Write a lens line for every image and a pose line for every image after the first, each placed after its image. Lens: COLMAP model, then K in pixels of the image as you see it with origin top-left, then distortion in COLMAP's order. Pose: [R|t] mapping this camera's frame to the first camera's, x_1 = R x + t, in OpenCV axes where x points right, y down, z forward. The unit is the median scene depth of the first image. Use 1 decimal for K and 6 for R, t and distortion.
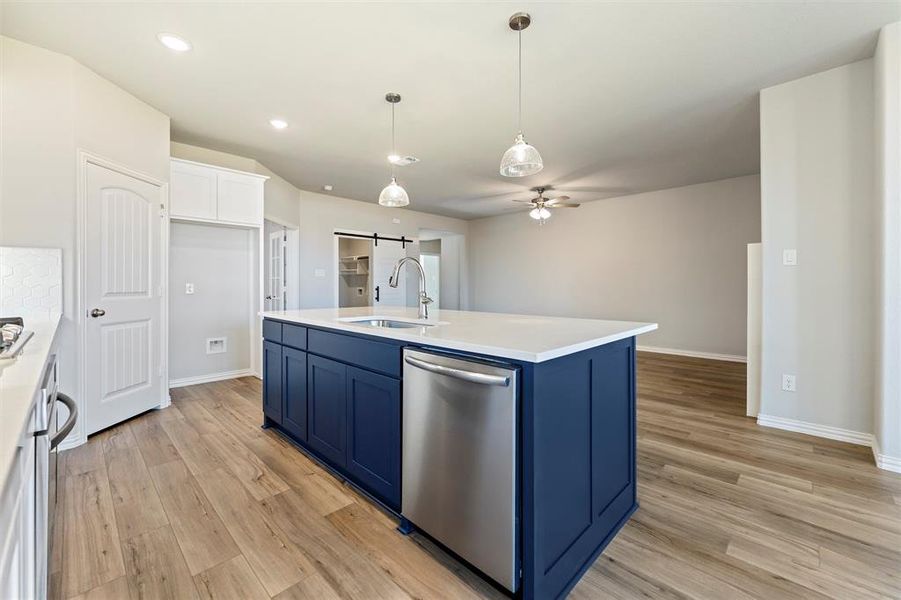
lens RADIAL K [[369.2, 0, 449.7], [0, 369.2, 285.6], [0, 0, 1]] dist [-0.000674, -0.000273]
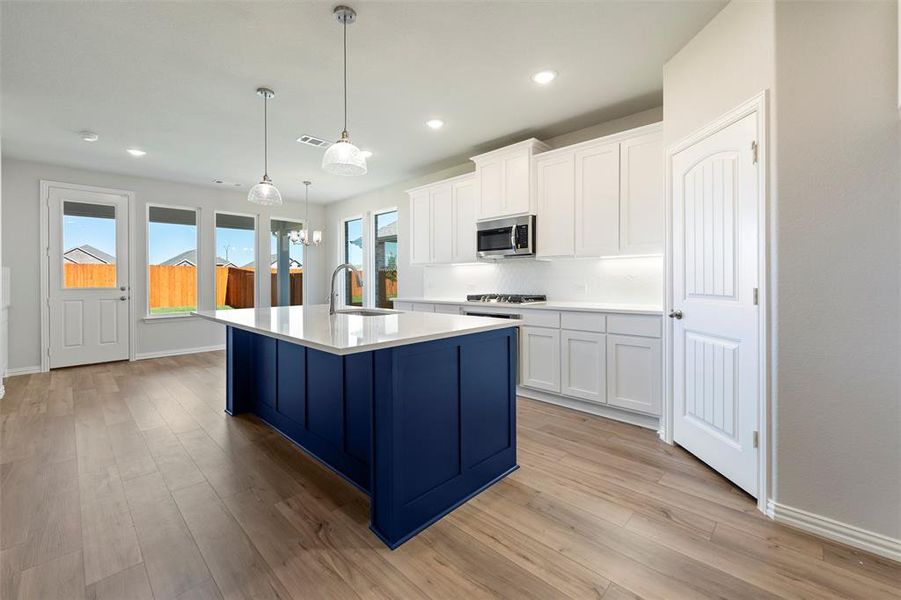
lens RADIAL K [[369.2, 0, 449.7], [0, 369.2, 285.6], [0, 0, 1]] dist [-0.000674, -0.000273]
pose [[-0.999941, 0.006993, -0.008353, -0.330624], [0.006832, 0.999795, 0.019071, -0.014790], [0.008485, 0.019012, -0.999783, 1.633542]]
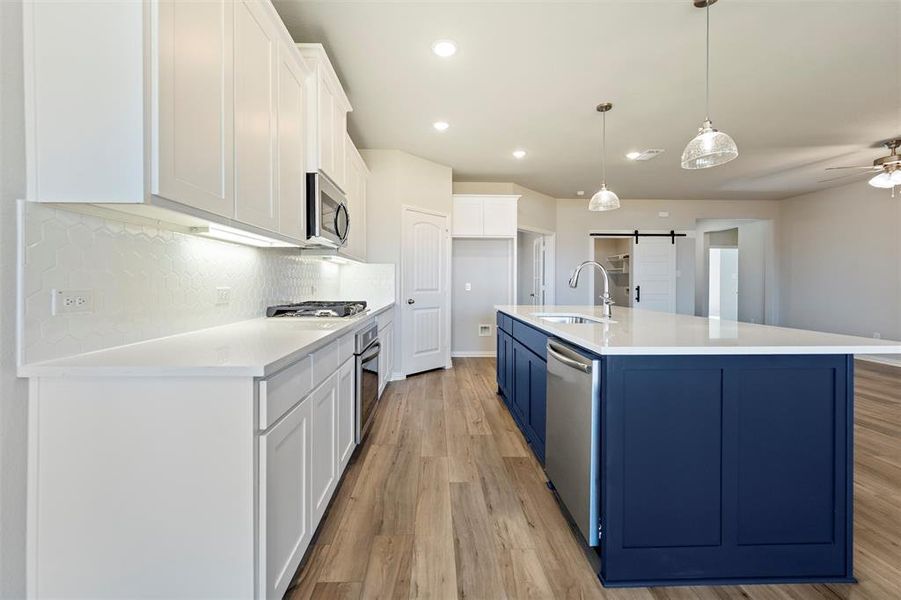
lens RADIAL K [[369.2, 0, 449.7], [0, 369.2, 285.6], [0, 0, 1]] dist [-0.000674, -0.000273]
pose [[0.732105, 0.007232, -0.681153, 0.249183], [-0.004718, 0.999973, 0.005546, -0.005503], [0.681175, -0.000847, 0.732120, -0.070307]]
